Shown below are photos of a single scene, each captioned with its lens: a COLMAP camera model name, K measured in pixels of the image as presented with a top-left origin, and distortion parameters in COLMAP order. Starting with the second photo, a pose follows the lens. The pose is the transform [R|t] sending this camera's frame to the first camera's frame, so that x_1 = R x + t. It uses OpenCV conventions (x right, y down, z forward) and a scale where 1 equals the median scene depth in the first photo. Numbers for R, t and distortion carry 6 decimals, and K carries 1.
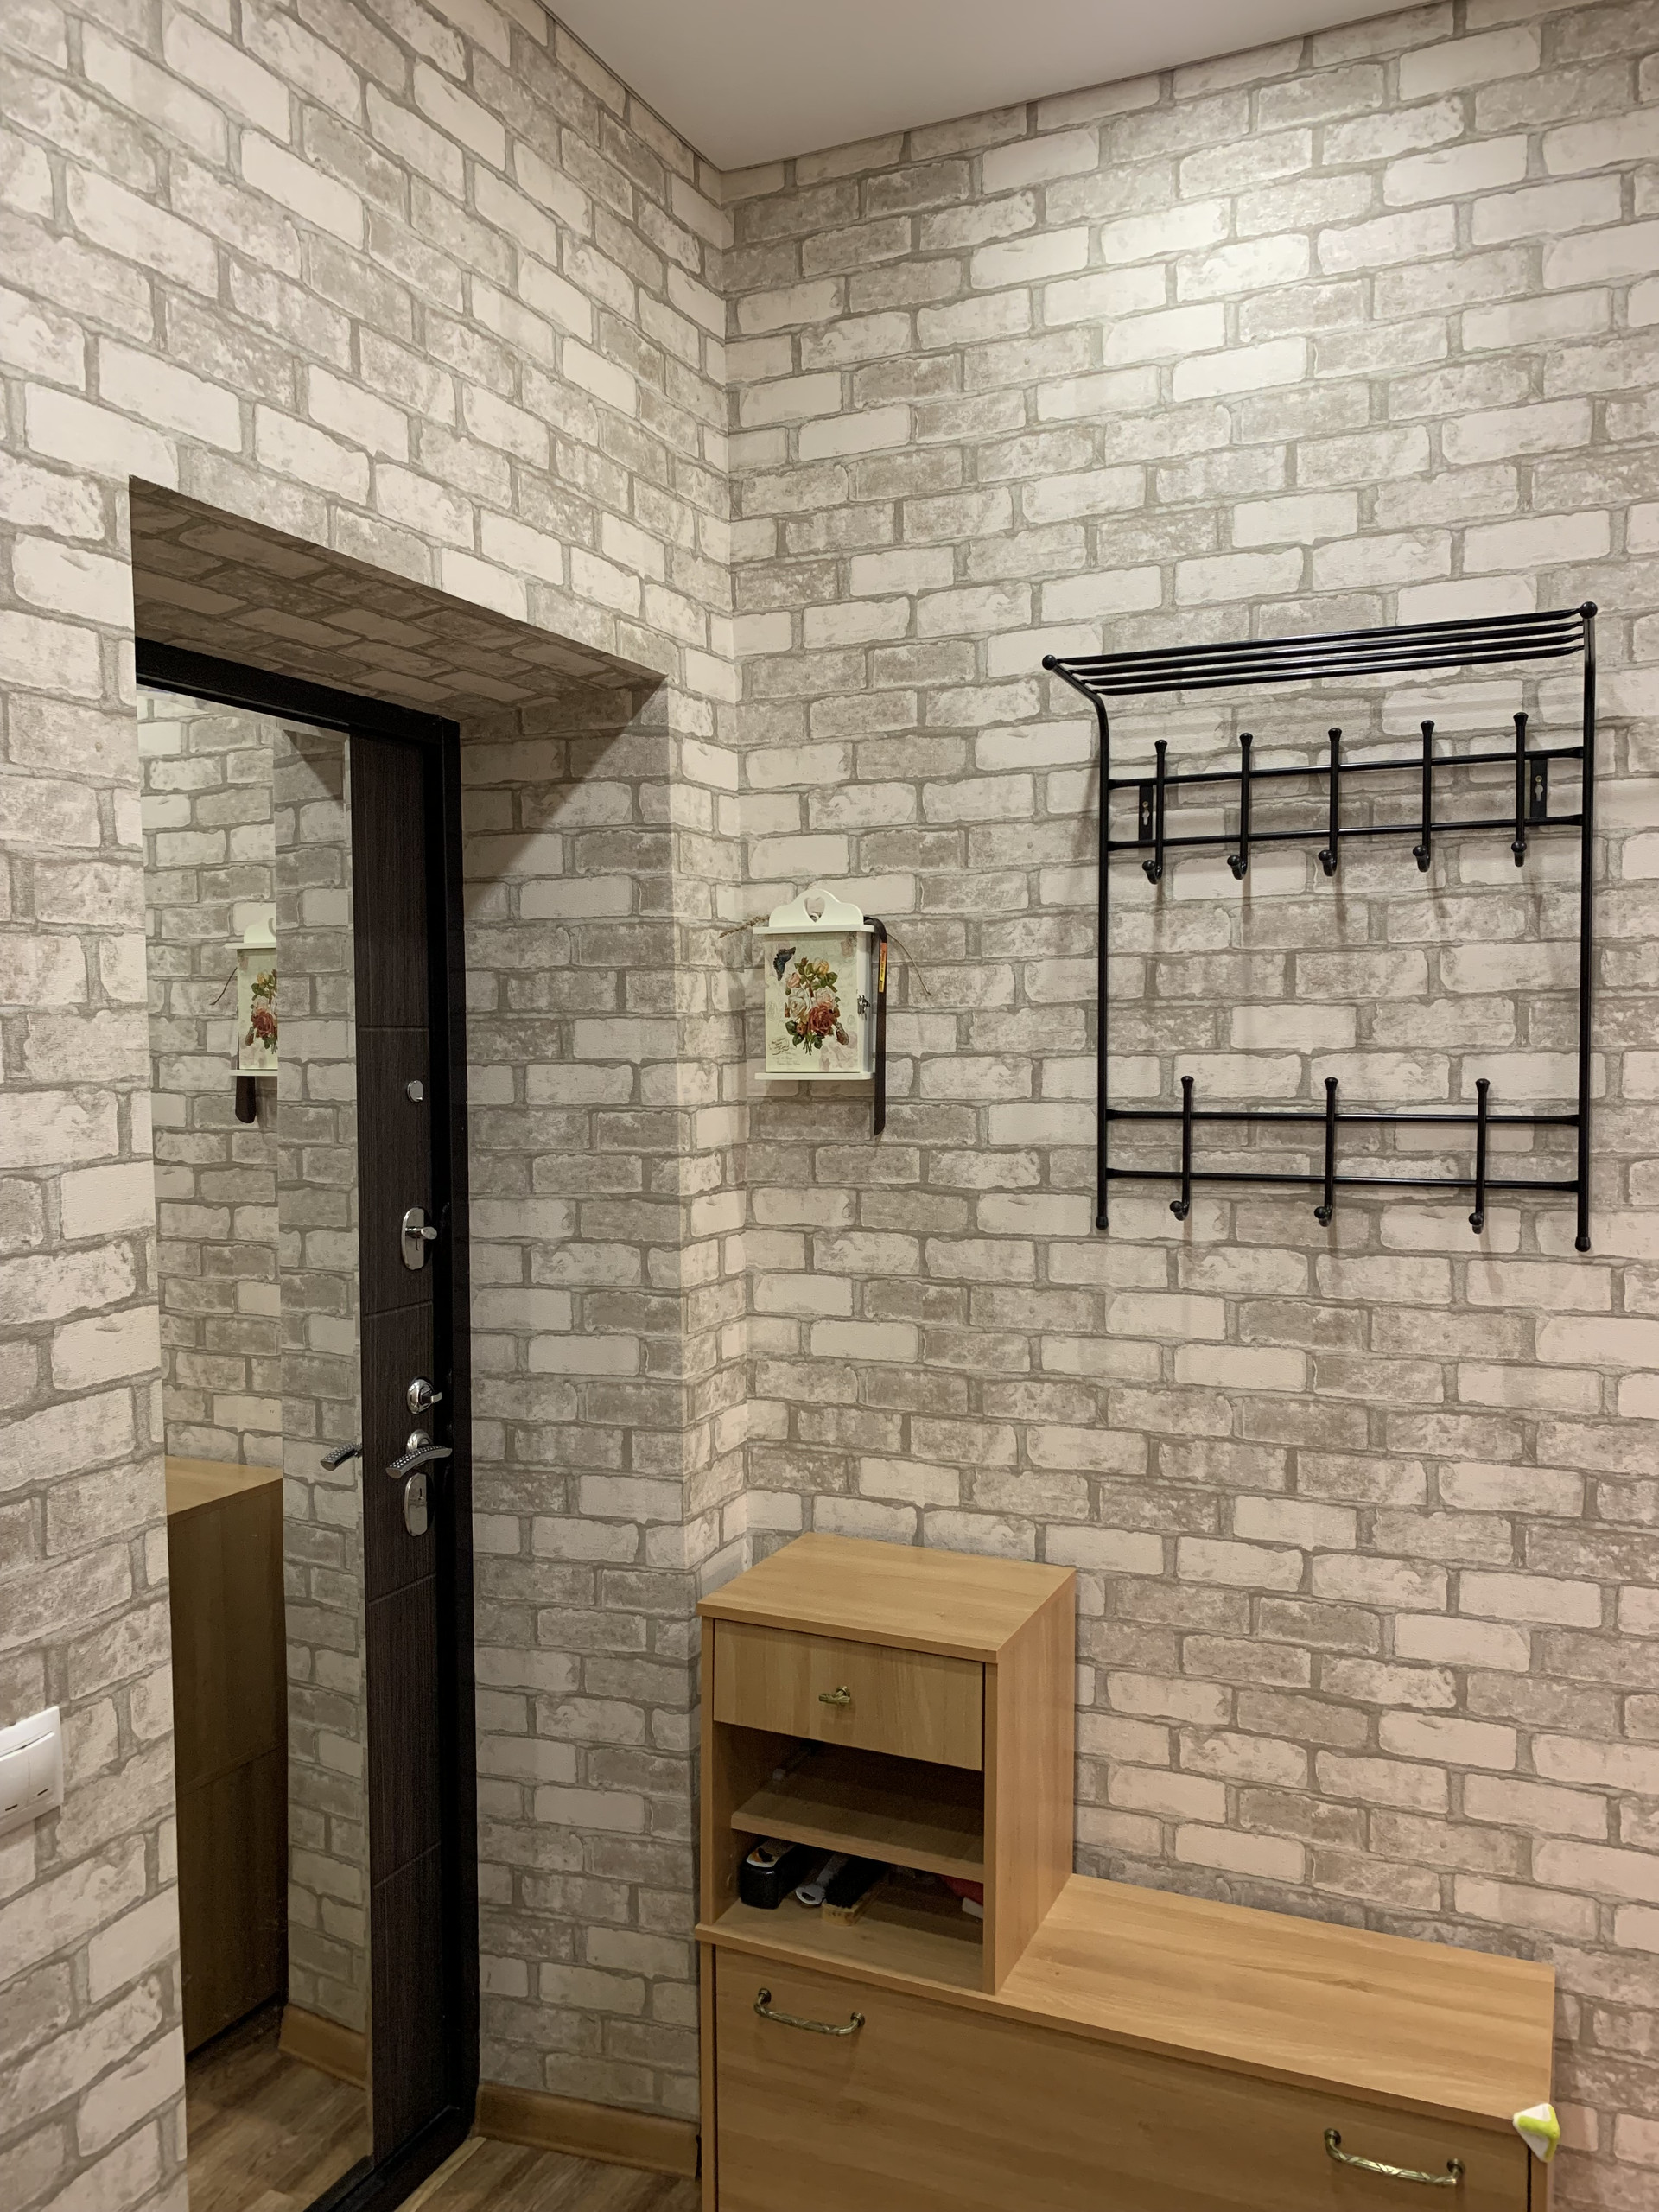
lens RADIAL K [[1691.3, 0, 834.4], [0, 1691.3, 1072.4], [0, 0, 1]] dist [0.059147, -0.091800]
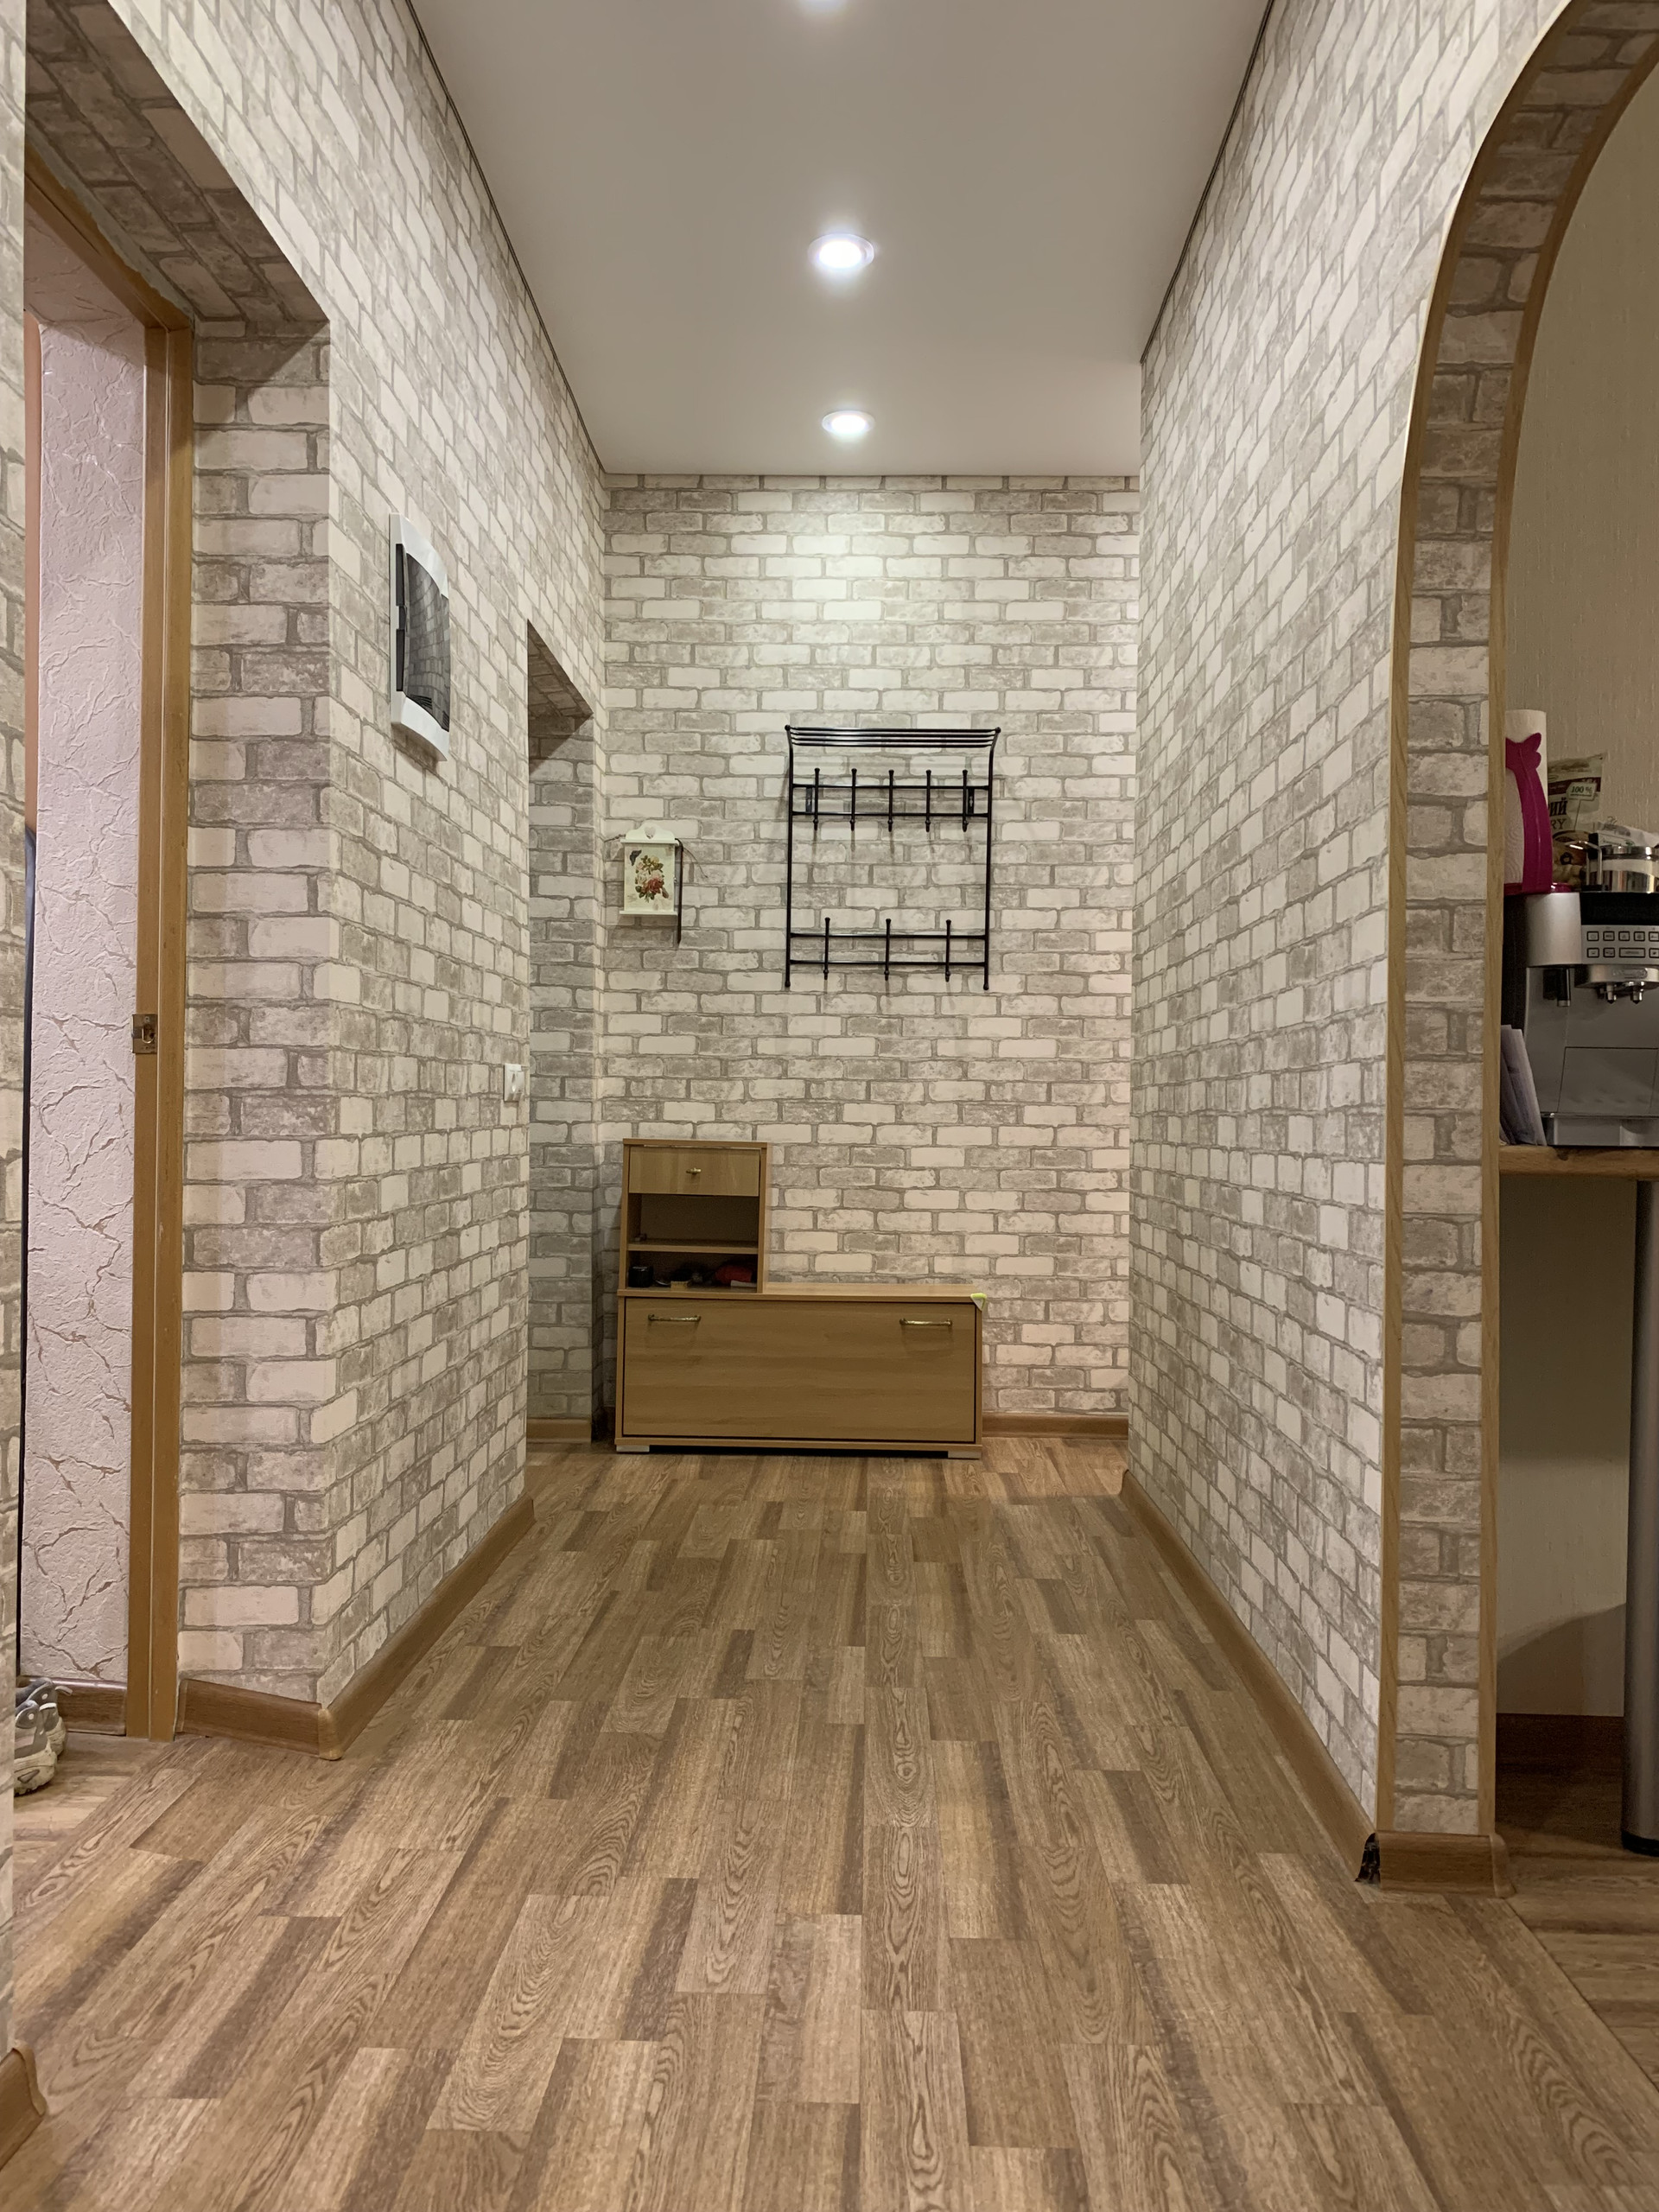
lens RADIAL K [[1691.3, 0, 824.7], [0, 1691.3, 1098.7], [0, 0, 1]] dist [0.059147, -0.091800]
pose [[0.918617, 0.027937, 0.394160, -0.660725], [-0.010440, 0.998865, -0.046465, 0.340964], [-0.395011, 0.038569, 0.917866, -1.029215]]
